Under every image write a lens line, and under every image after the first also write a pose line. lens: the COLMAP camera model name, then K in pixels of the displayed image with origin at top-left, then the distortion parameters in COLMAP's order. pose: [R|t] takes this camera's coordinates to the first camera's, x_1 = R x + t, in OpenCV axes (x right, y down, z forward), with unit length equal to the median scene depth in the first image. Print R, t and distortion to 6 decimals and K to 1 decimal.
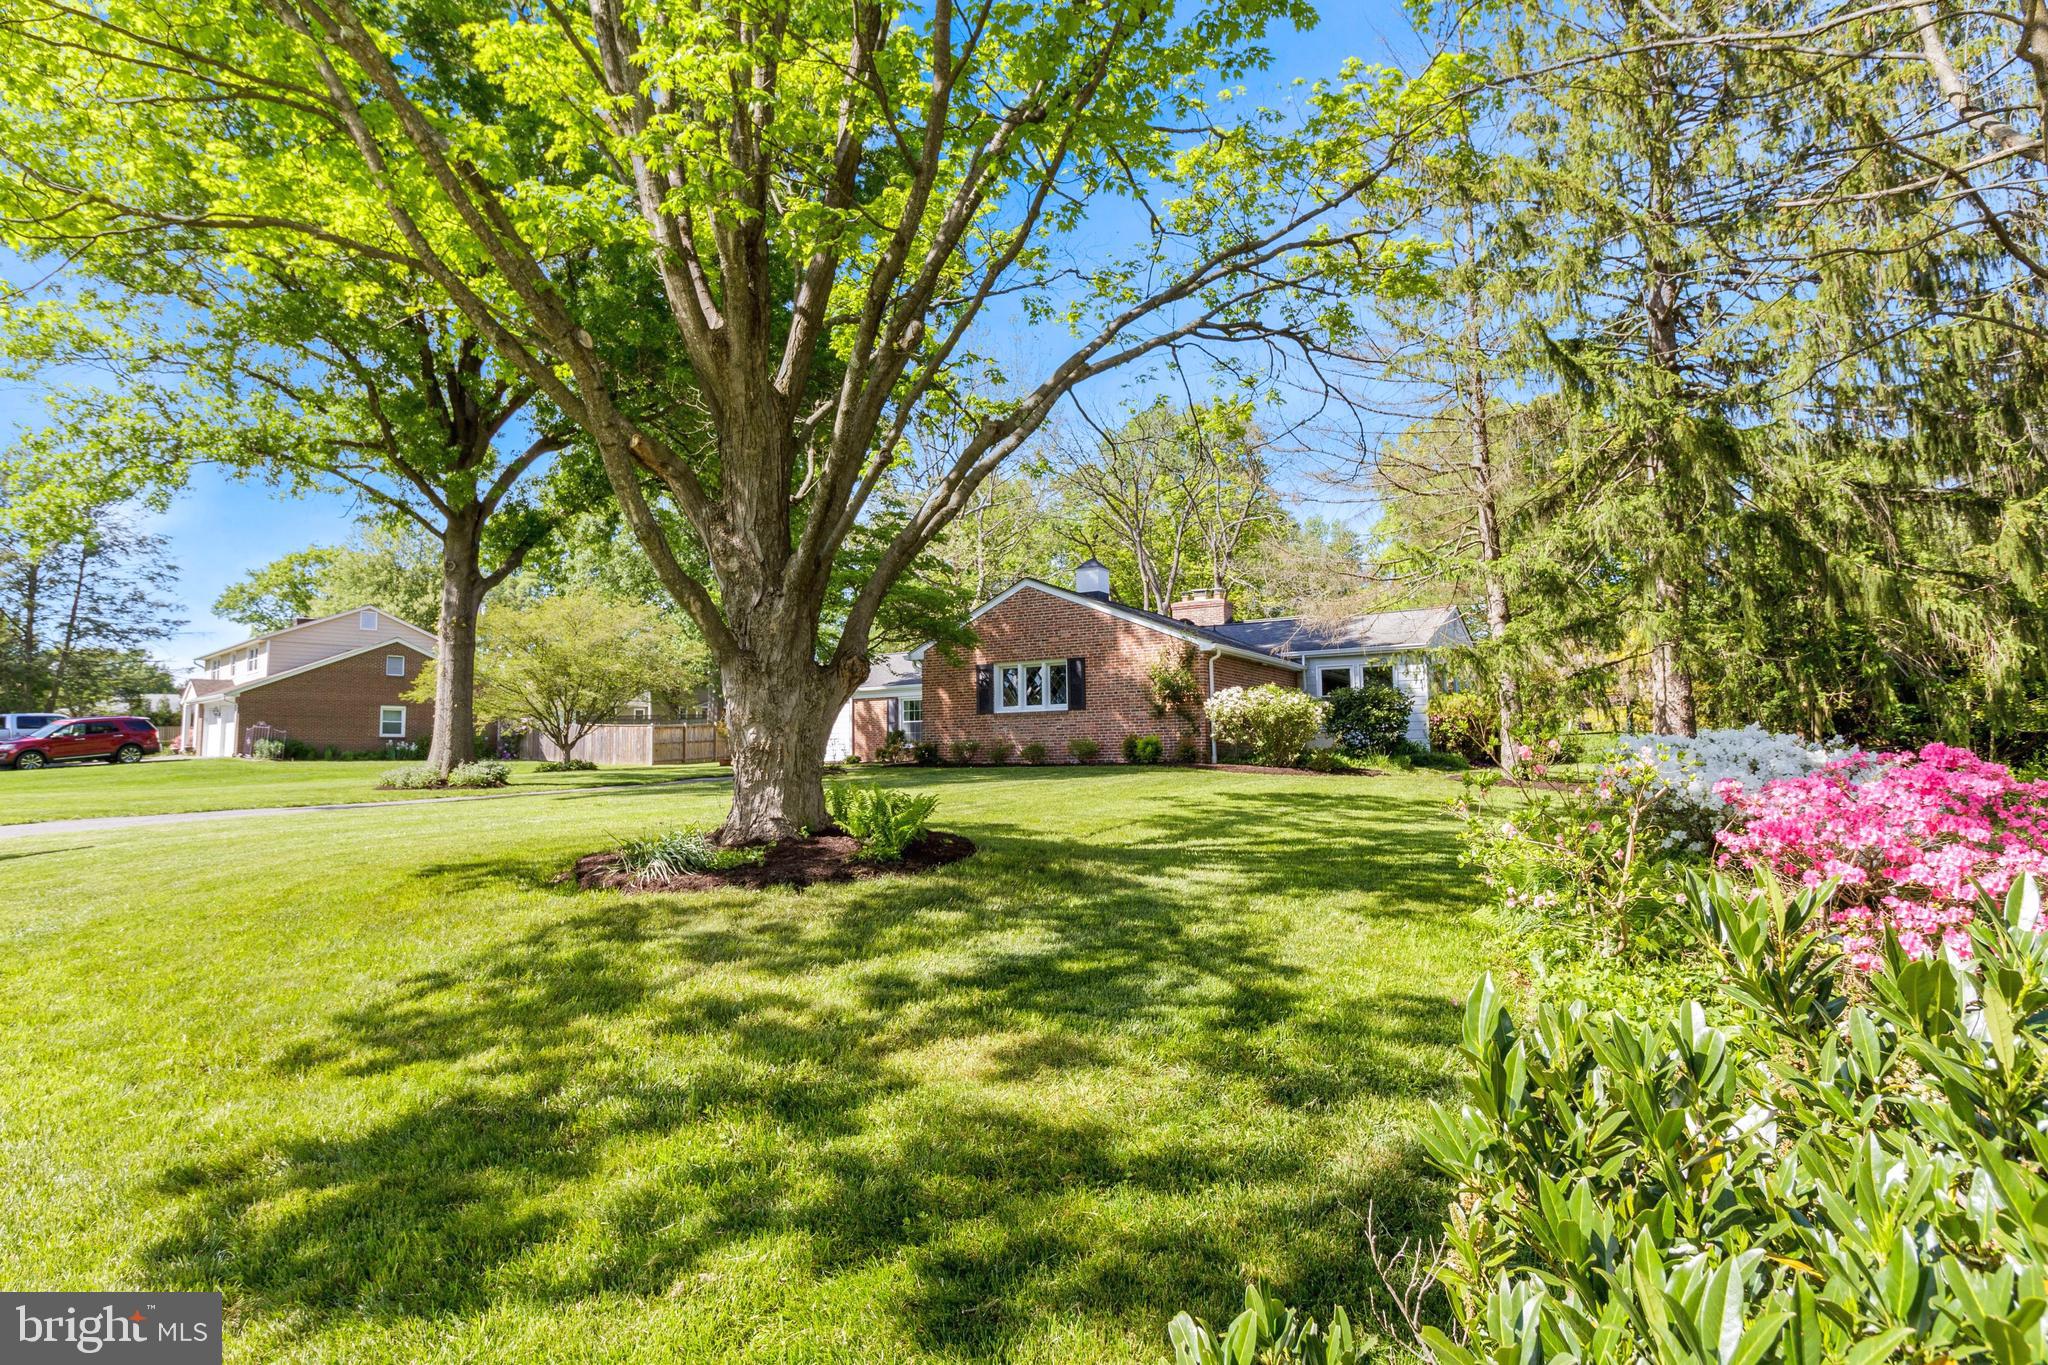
lens RADIAL K [[1238.2, 0, 1023.8], [0, 1238.2, 682.9], [0, 0, 1]] dist [0.000213, 0.000008]
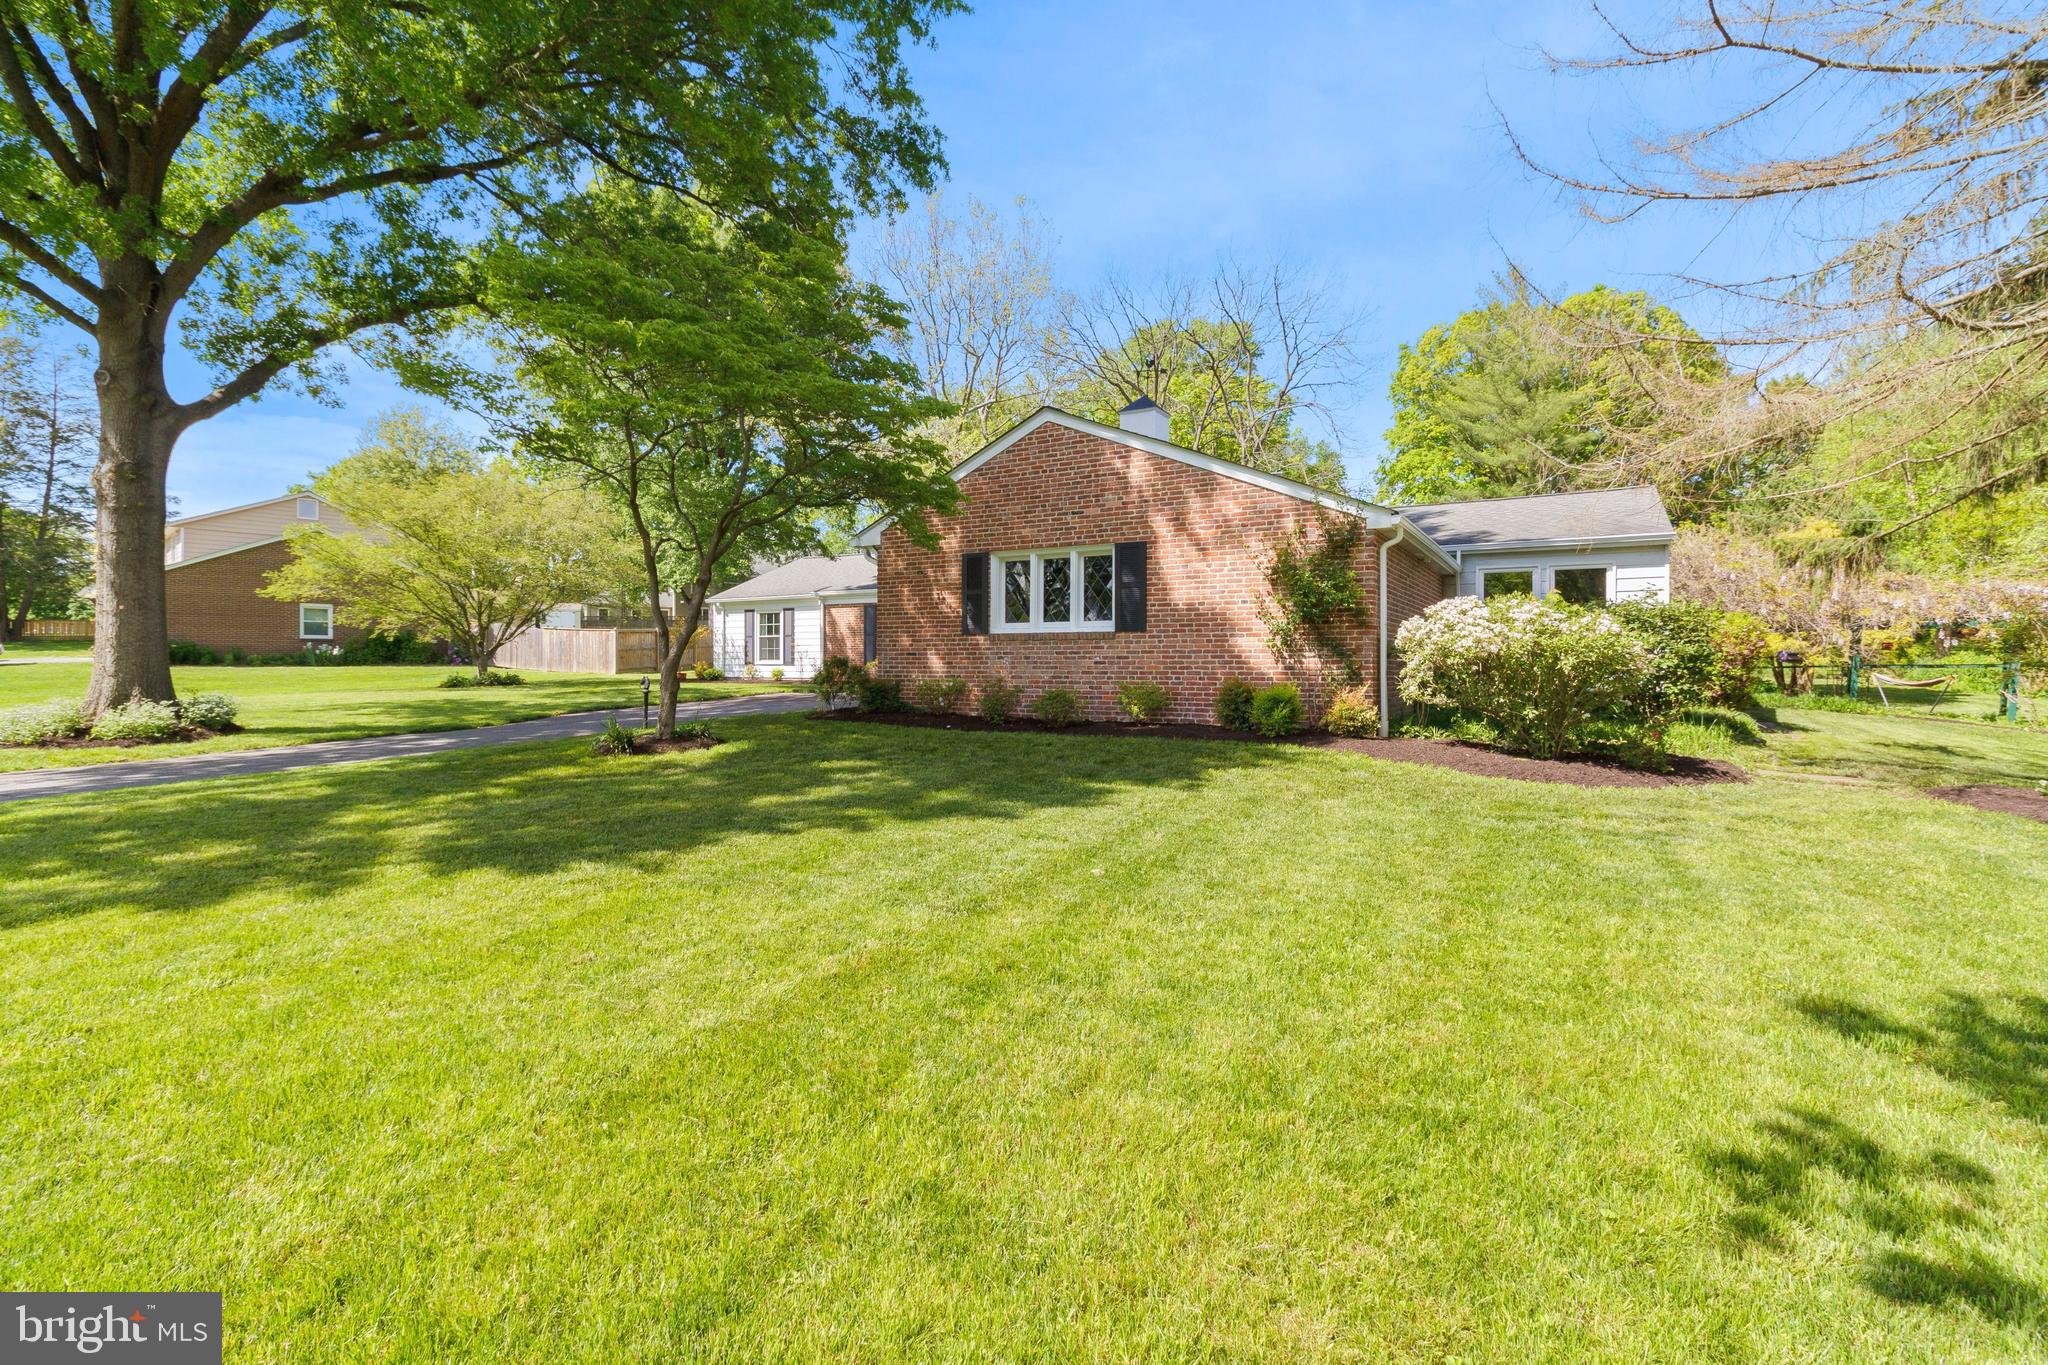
lens RADIAL K [[961.6, 0, 1024.0], [0, 961.6, 682.5], [0, 0, 1]] dist [0.005410, -0.000078]
pose [[0.999819, 0.015739, 0.010719, -0.011618], [-0.016653, 0.995683, 0.091308, 0.004775], [-0.009236, -0.091470, 0.995765, 0.508348]]
